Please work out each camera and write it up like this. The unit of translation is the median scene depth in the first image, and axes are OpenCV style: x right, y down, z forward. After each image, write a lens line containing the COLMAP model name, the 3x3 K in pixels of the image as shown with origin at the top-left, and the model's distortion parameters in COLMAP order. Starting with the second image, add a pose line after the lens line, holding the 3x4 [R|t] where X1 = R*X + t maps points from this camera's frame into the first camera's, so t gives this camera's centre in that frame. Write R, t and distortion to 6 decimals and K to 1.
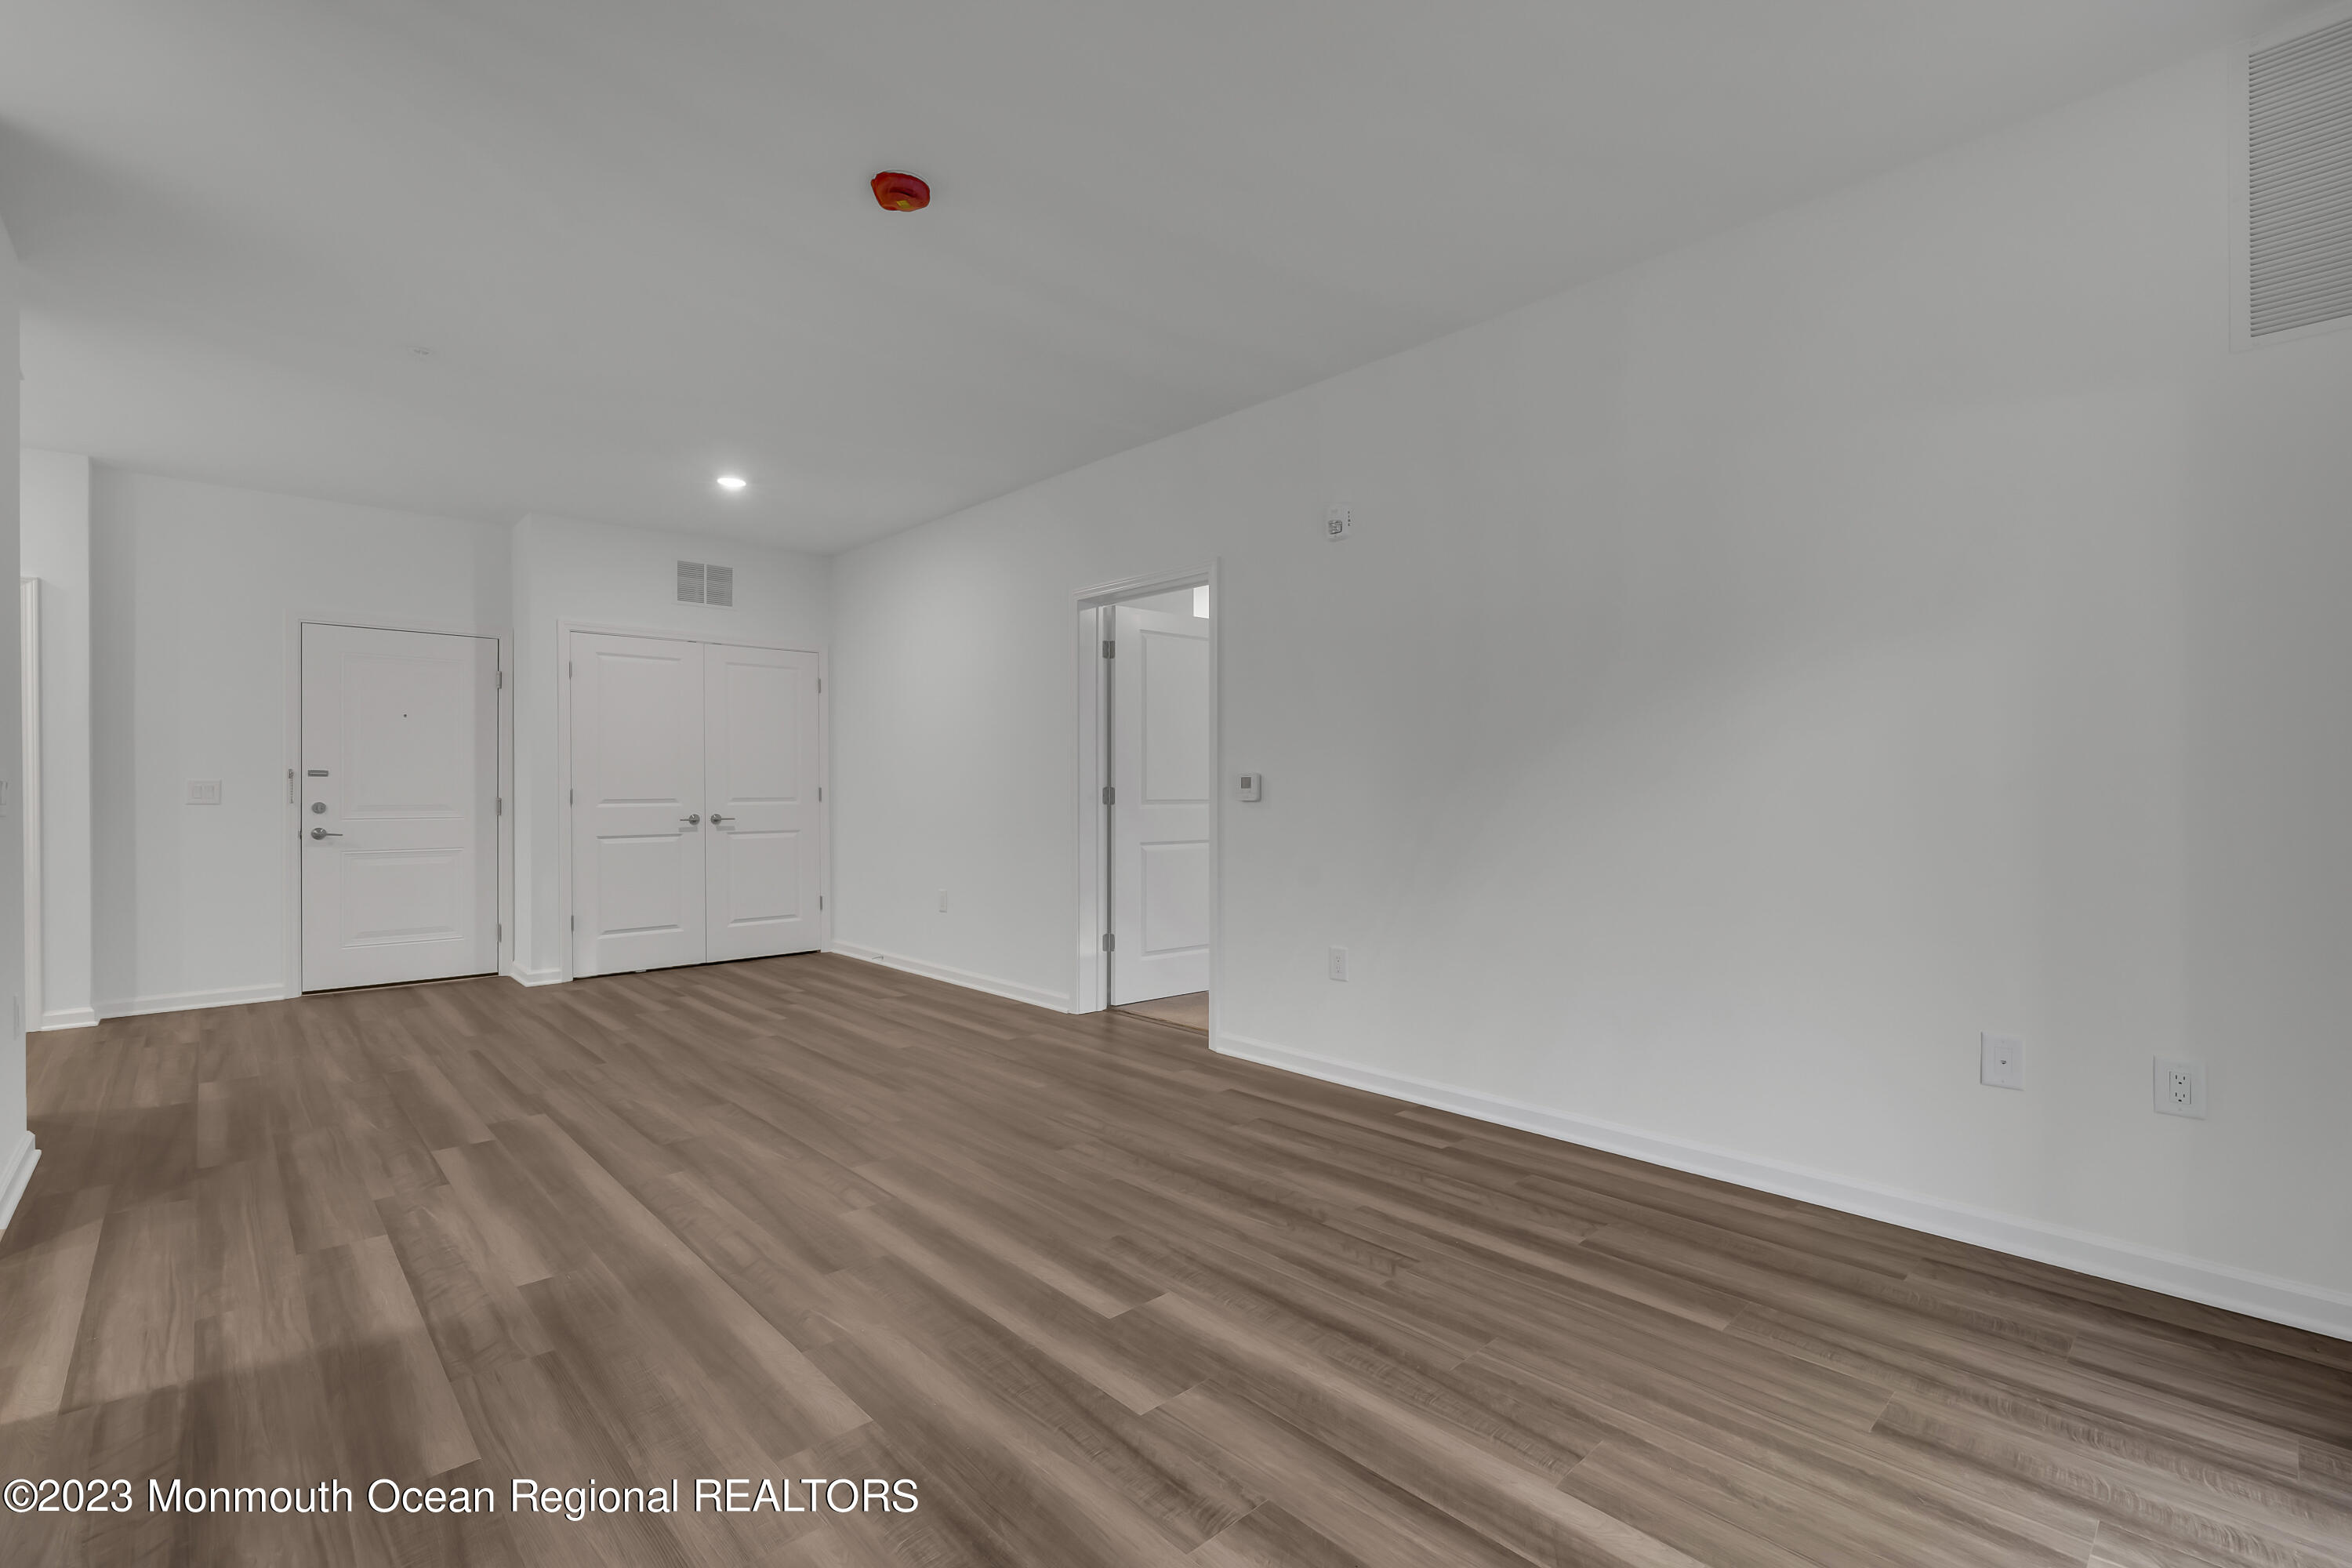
lens RADIAL K [[1049.9, 0, 1191.6], [0, 1049.9, 790.8], [0, 0, 1]] dist [-0.016679, 0.004809]
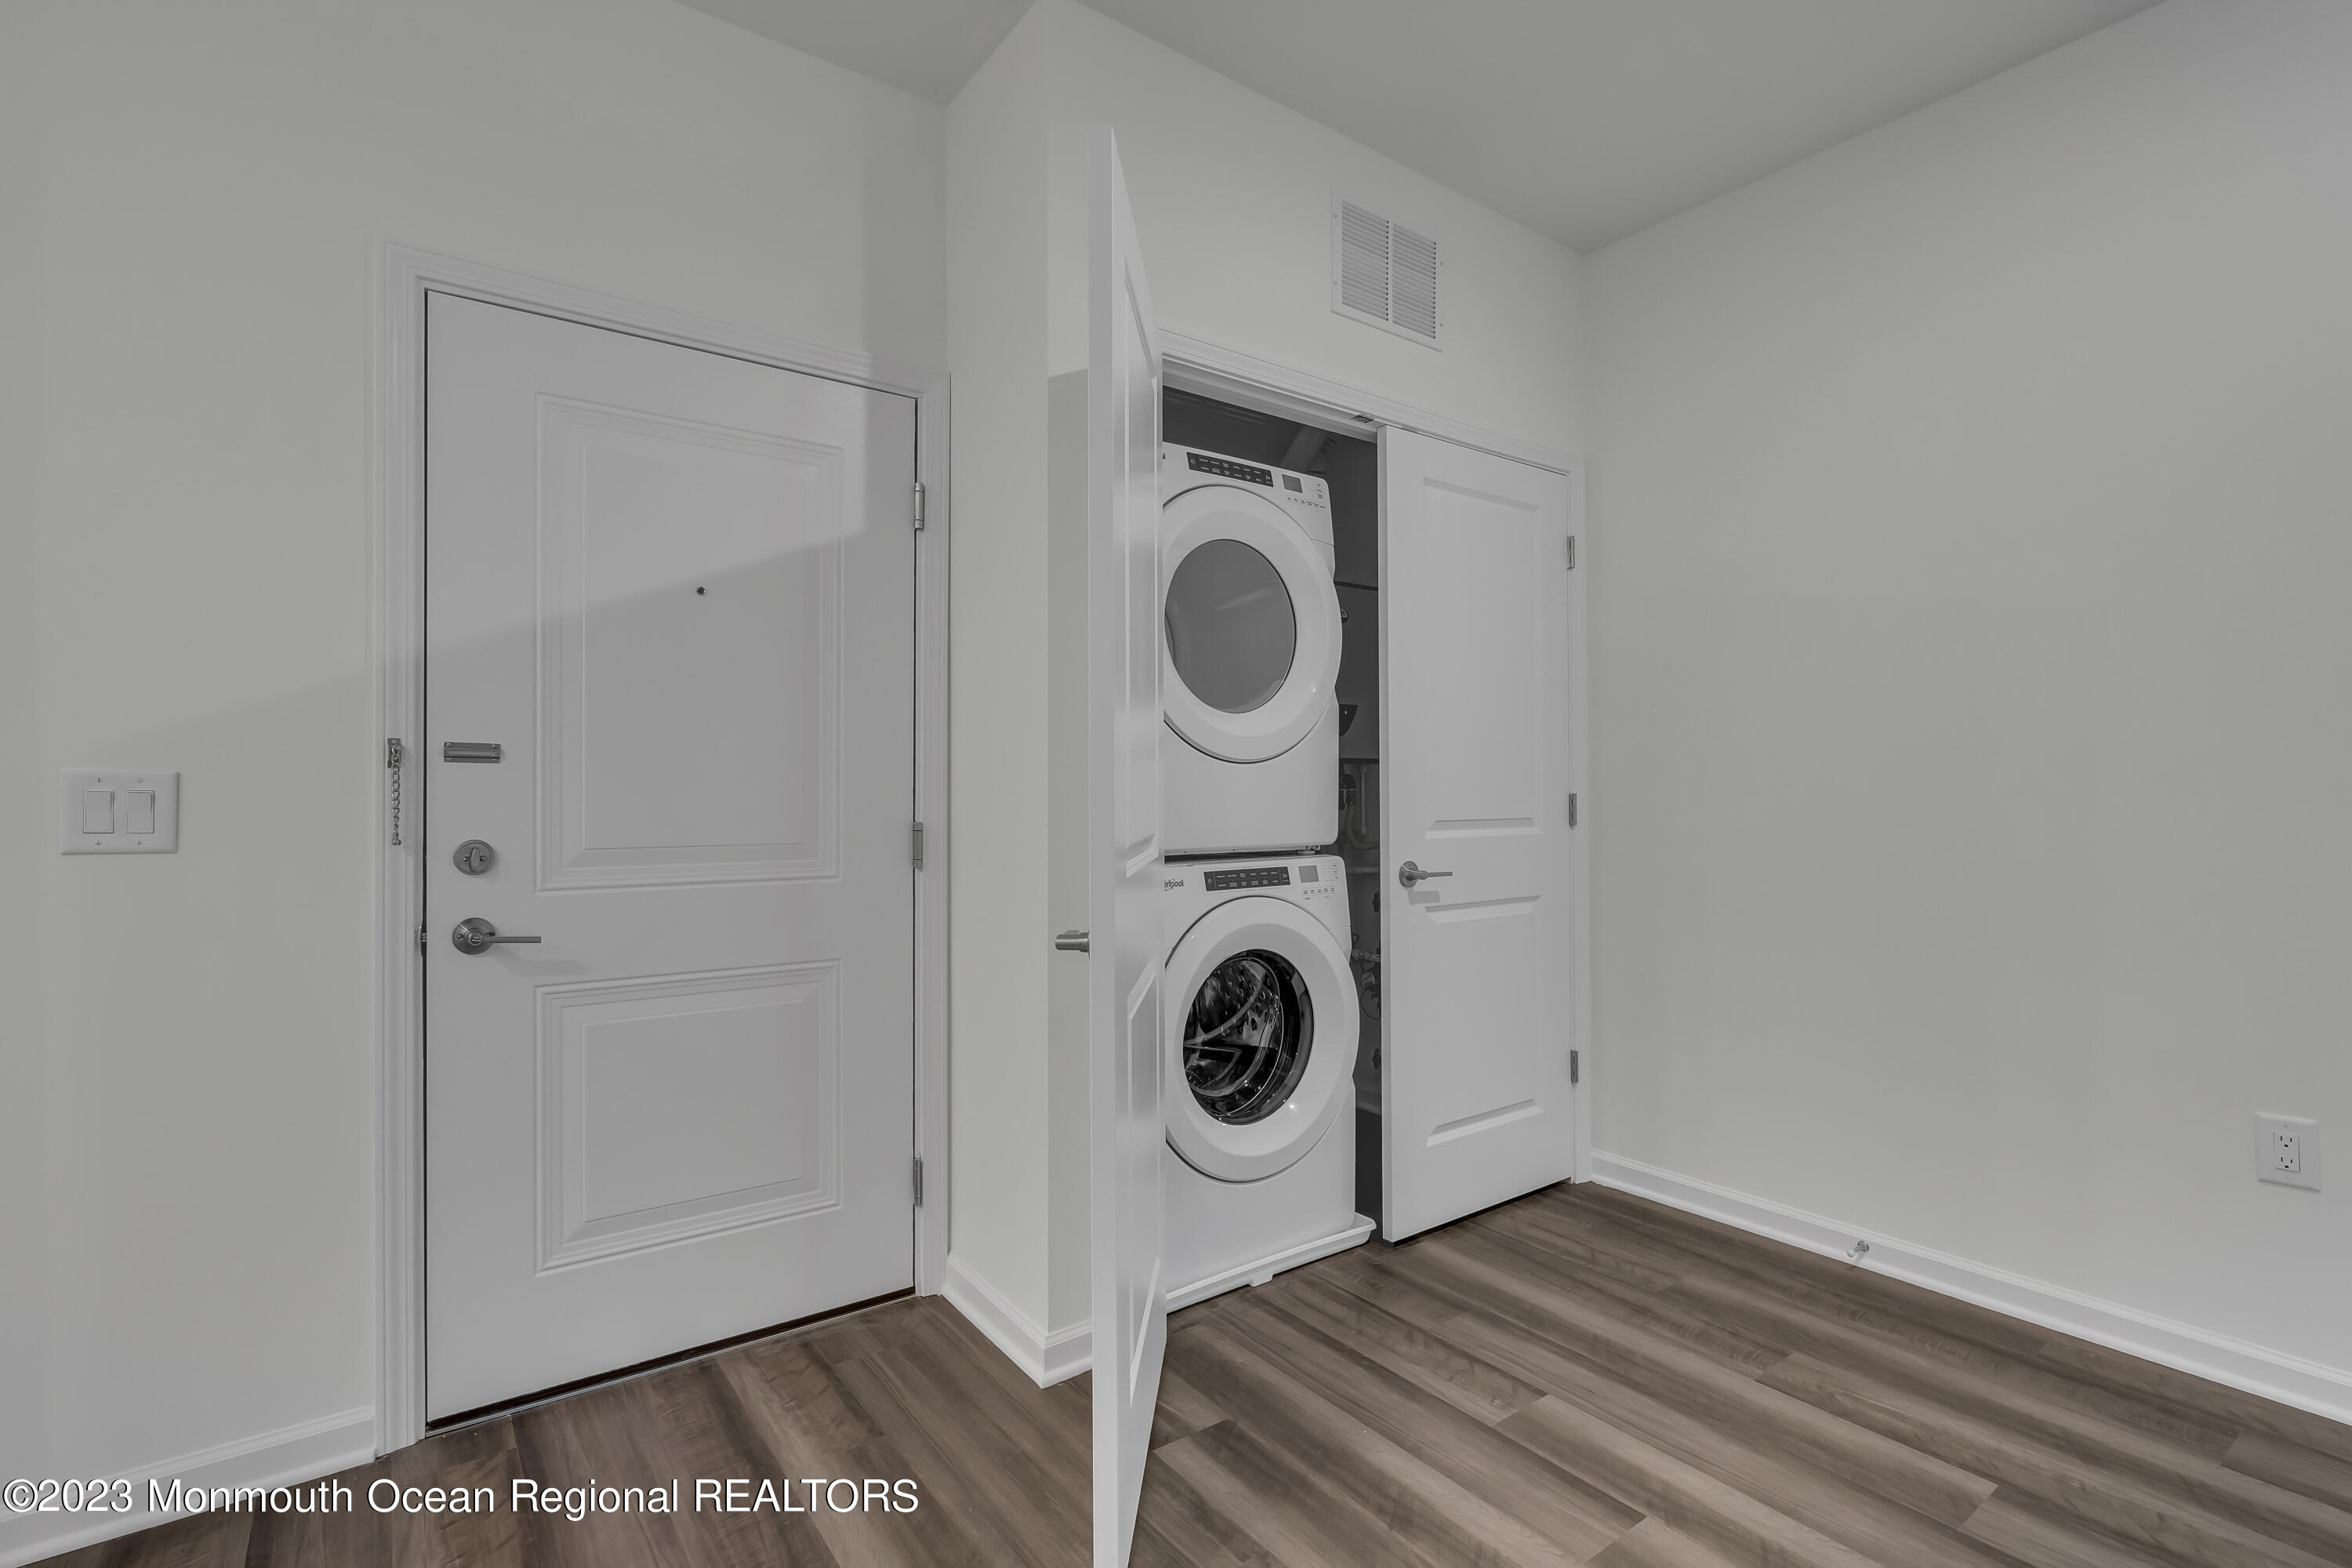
lens RADIAL K [[1049.9, 0, 1170.0], [0, 1049.9, 805.5], [0, 0, 1]] dist [-0.016679, 0.004809]
pose [[0.990969, -0.001181, -0.134086, -0.925195], [0.001630, 0.999993, 0.003240, -0.000931], [0.134081, -0.003429, 0.990964, 1.127252]]
